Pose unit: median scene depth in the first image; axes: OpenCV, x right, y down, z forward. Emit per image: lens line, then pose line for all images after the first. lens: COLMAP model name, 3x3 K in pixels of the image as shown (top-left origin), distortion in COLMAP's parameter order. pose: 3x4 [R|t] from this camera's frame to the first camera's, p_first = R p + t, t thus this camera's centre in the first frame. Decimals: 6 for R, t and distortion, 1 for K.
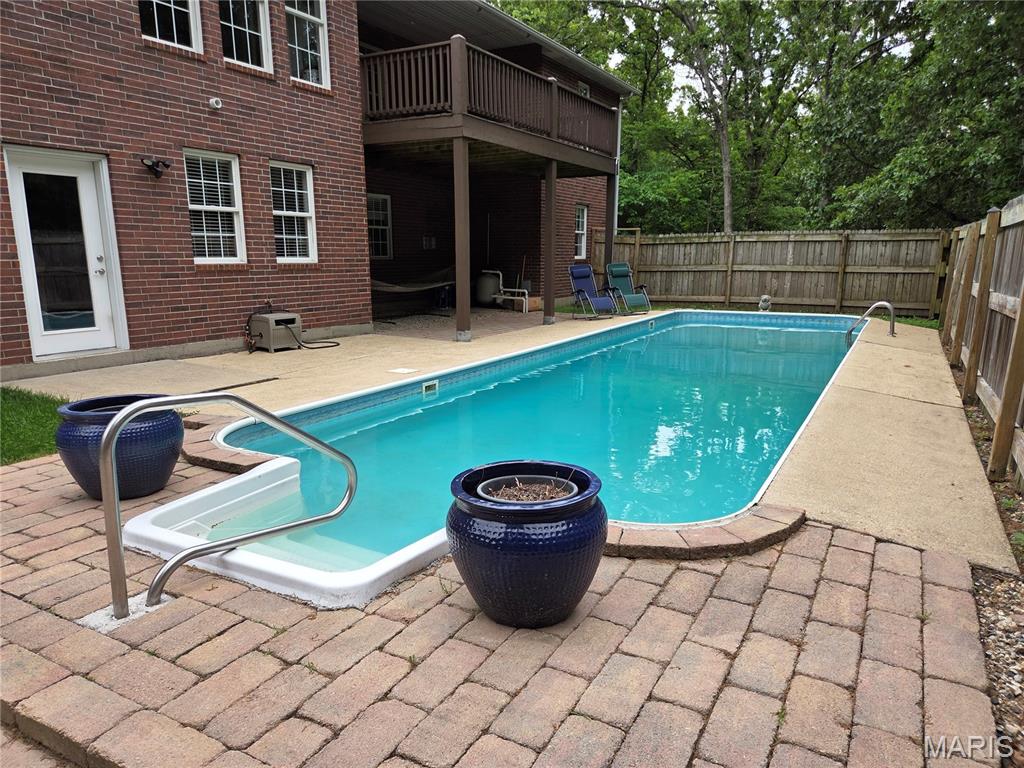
lens RADIAL K [[688.2, 0, 518.2], [0, 688.2, 391.4], [0, 0, 1]] dist [0.070006, -0.061187]
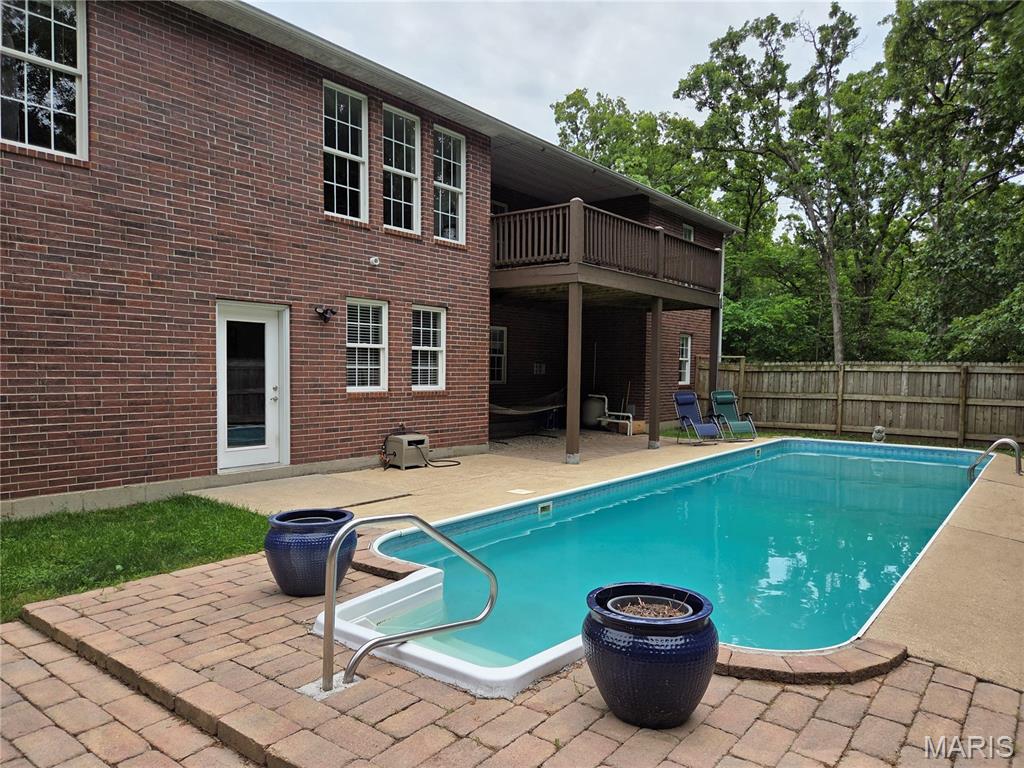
lens RADIAL K [[688.2, 0, 512.0], [0, 688.2, 395.0], [0, 0, 1]] dist [0.074224, -0.063814]
pose [[0.988203, 0.017194, -0.152184, -0.011538], [-0.041407, 0.986667, -0.157397, -0.006144], [0.147449, 0.161841, 0.975739, -0.072593]]
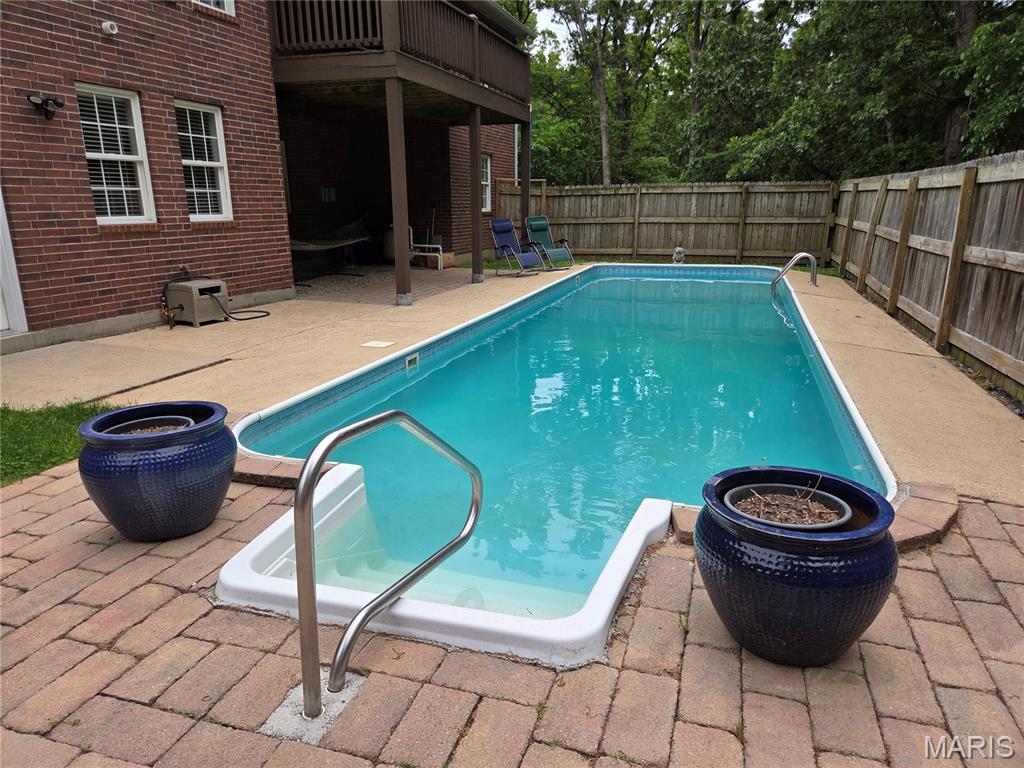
lens RADIAL K [[687.4, 0, 515.3], [0, 687.4, 387.2], [0, 0, 1]] dist [0.070421, -0.058204]
pose [[0.979785, -0.056791, 0.191825, -0.120365], [0.044369, 0.996668, 0.068446, -0.019842], [-0.195073, -0.058551, 0.979039, 0.057373]]
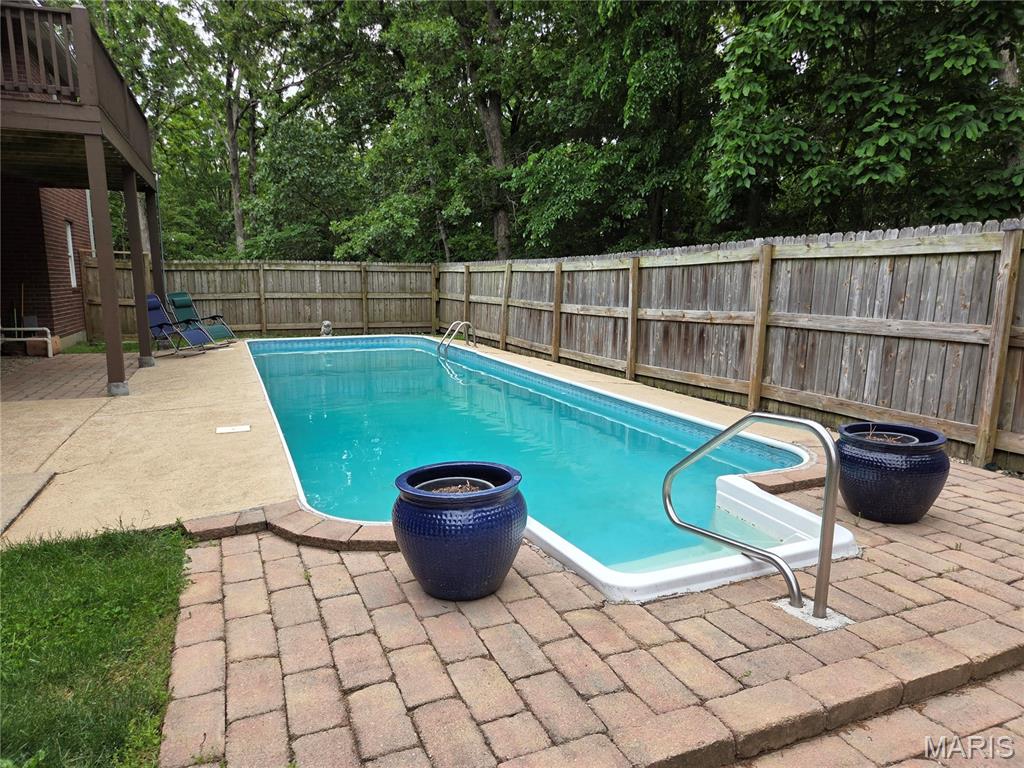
lens RADIAL K [[684.6, 0, 521.4], [0, 684.6, 394.6], [0, 0, 1]] dist [0.074722, -0.065650]
pose [[0.612425, -0.133225, 0.779222, -0.423313], [0.157145, 0.986542, 0.045164, -0.038419], [-0.774753, 0.094791, 0.625118, 0.162983]]
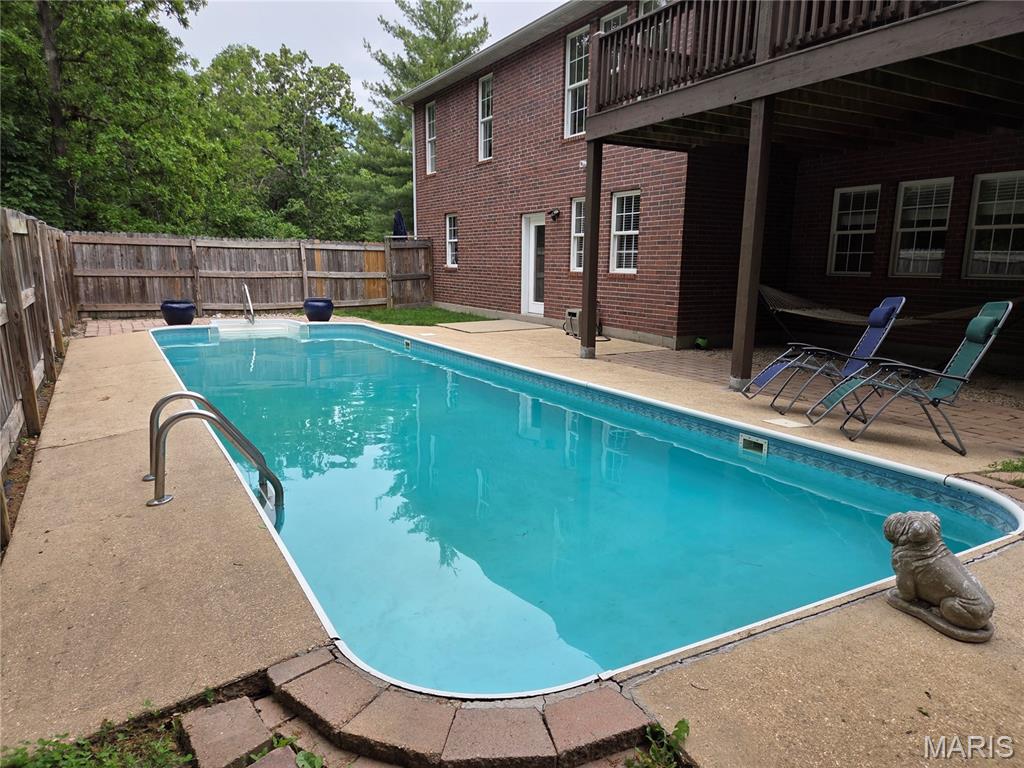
lens RADIAL K [[688.2, 0, 518.2], [0, 688.2, 391.4], [0, 0, 1]] dist [0.070006, -0.061187]
pose [[-0.509895, 0.152452, -0.846620, 0.794234], [-0.185060, 0.941688, 0.281027, -0.284483], [0.840095, 0.299970, -0.451949, 1.398703]]
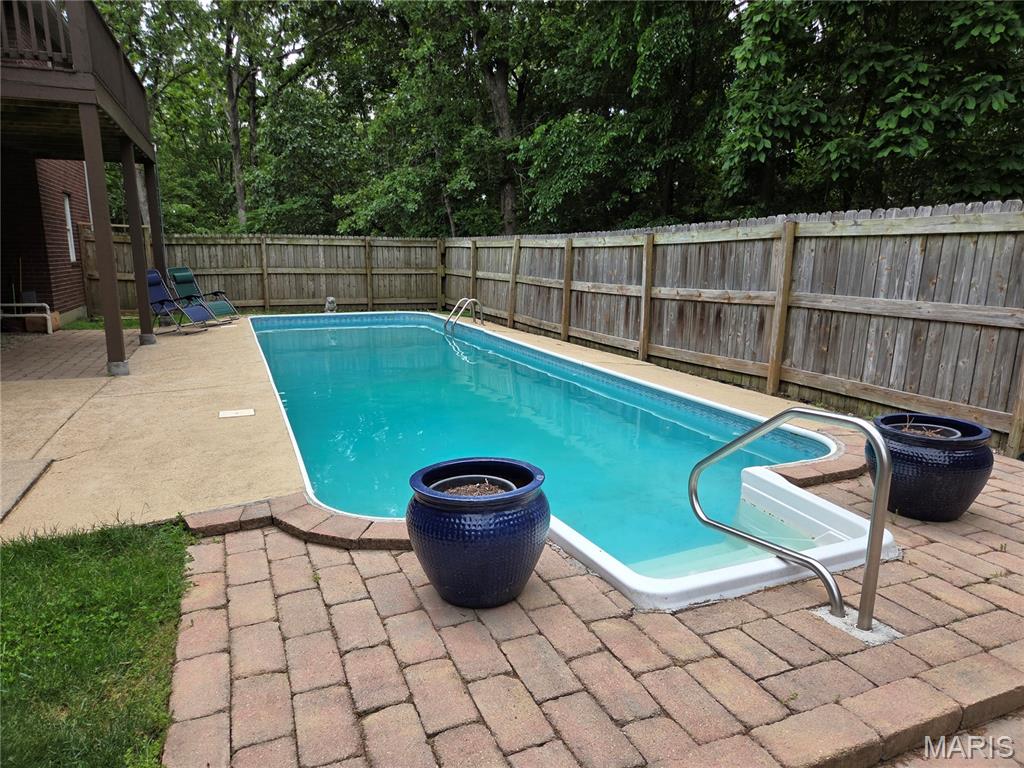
lens RADIAL K [[685.5, 0, 523.4], [0, 685.5, 395.3], [0, 0, 1]] dist [0.068510, -0.056831]
pose [[0.614928, -0.159724, 0.772238, -0.411014], [0.153374, 0.984797, 0.081558, -0.046050], [-0.773525, 0.068289, 0.630076, 0.181377]]
